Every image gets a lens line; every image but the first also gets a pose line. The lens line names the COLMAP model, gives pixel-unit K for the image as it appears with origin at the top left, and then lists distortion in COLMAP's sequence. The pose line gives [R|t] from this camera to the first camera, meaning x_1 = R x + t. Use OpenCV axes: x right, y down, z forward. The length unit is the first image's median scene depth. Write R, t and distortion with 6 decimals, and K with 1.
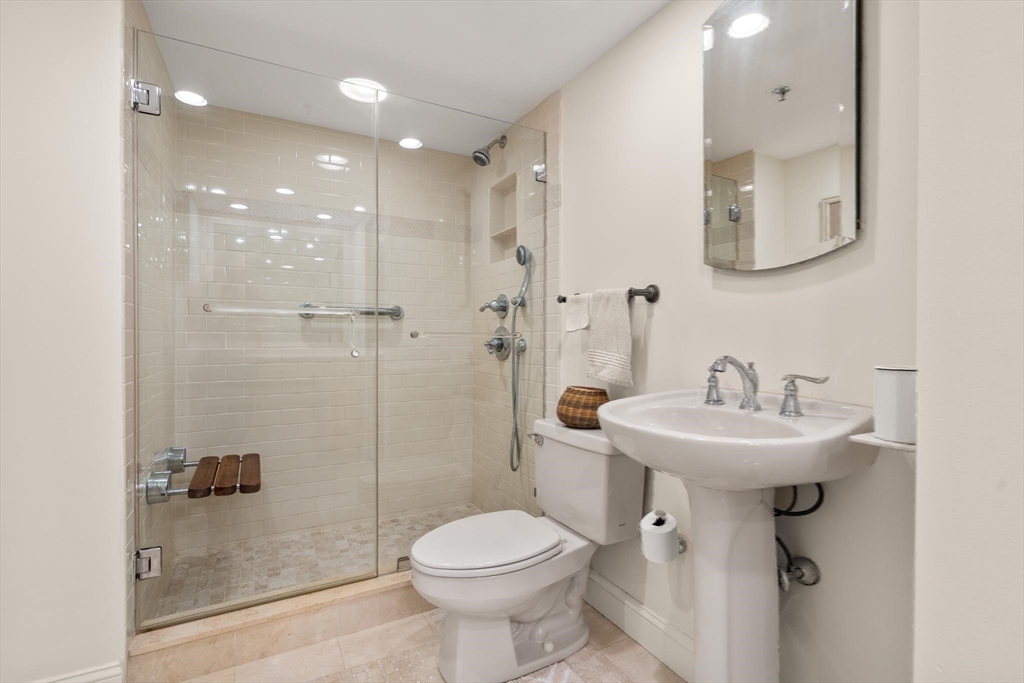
lens RADIAL K [[464.2, 0, 506.0], [0, 464.2, 343.6], [0, 0, 1]] dist [-0.006137, 0.000048]
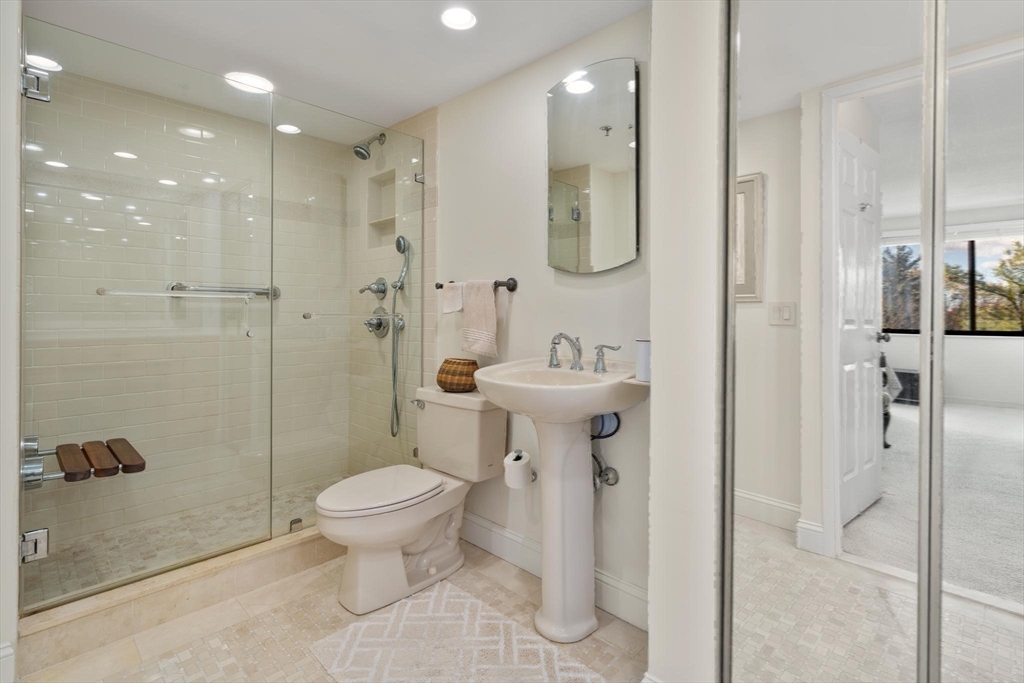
lens RADIAL K [[465.3, 0, 510.2], [0, 465.3, 316.3], [0, 0, 1]] dist [-0.001173, -0.000056]
pose [[0.954171, 0.000366, 0.299260, -0.075661], [0.001856, 0.999973, -0.007141, -0.010540], [-0.299255, 0.007369, 0.954145, -0.228999]]
